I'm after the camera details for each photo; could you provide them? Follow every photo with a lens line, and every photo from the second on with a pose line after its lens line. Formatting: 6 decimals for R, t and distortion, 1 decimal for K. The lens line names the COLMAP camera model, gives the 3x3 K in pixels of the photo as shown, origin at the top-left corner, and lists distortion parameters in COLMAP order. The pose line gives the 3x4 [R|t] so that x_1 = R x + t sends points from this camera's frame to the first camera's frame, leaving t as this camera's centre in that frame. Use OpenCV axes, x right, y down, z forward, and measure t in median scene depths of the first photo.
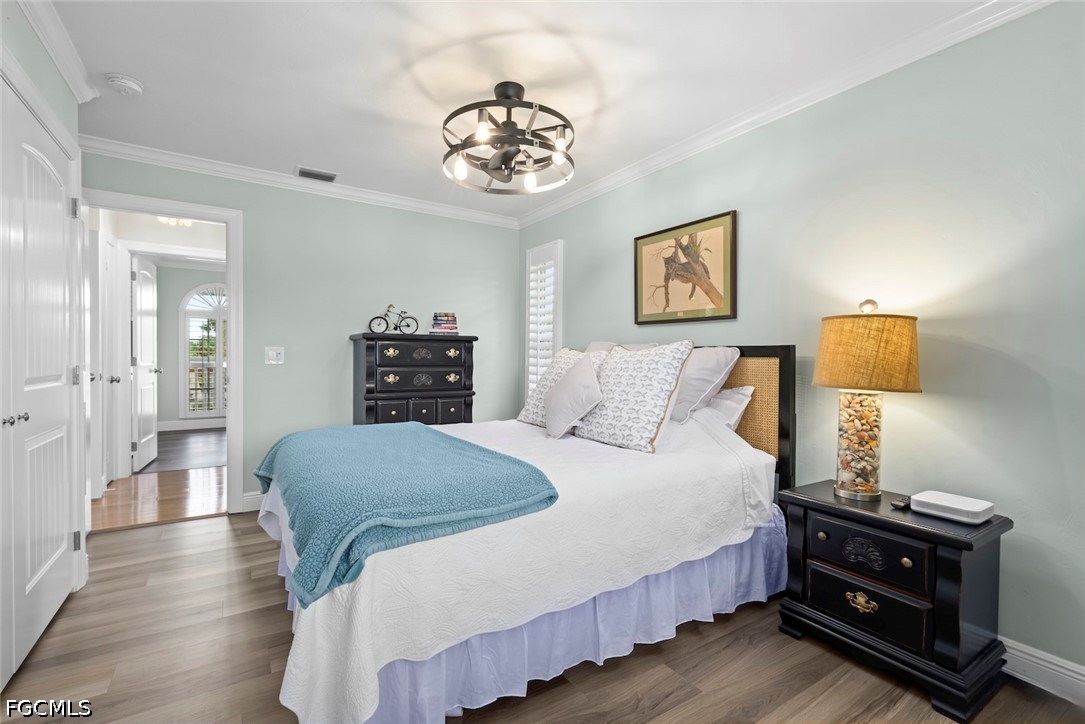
lens RADIAL K [[483.7, 0, 542.6], [0, 483.7, 359.5], [0, 0, 1]] dist [-0.001869, -0.000492]
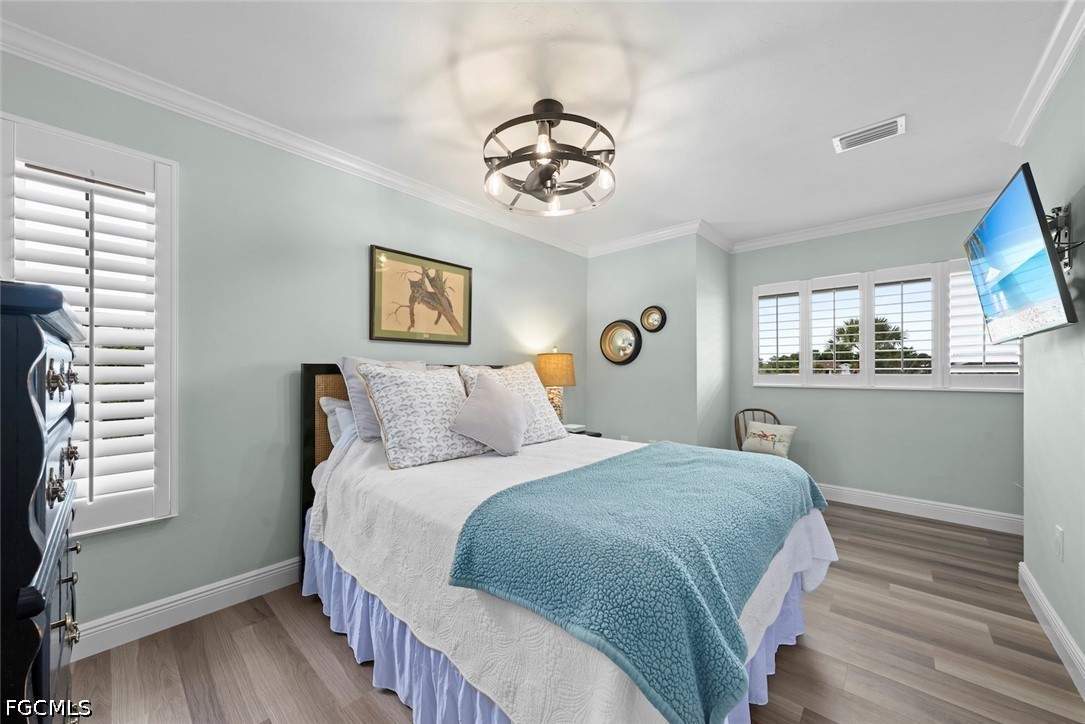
lens RADIAL K [[395.5, 0, 544.2], [0, 395.5, 363.9], [0, 0, 1]] dist [-0.000984, -0.000029]
pose [[-0.263030, 0.001172, 0.964787, -0.693418], [0.008602, 0.999962, 0.001130, -0.027547], [-0.964749, 0.008597, -0.263030, 0.997750]]
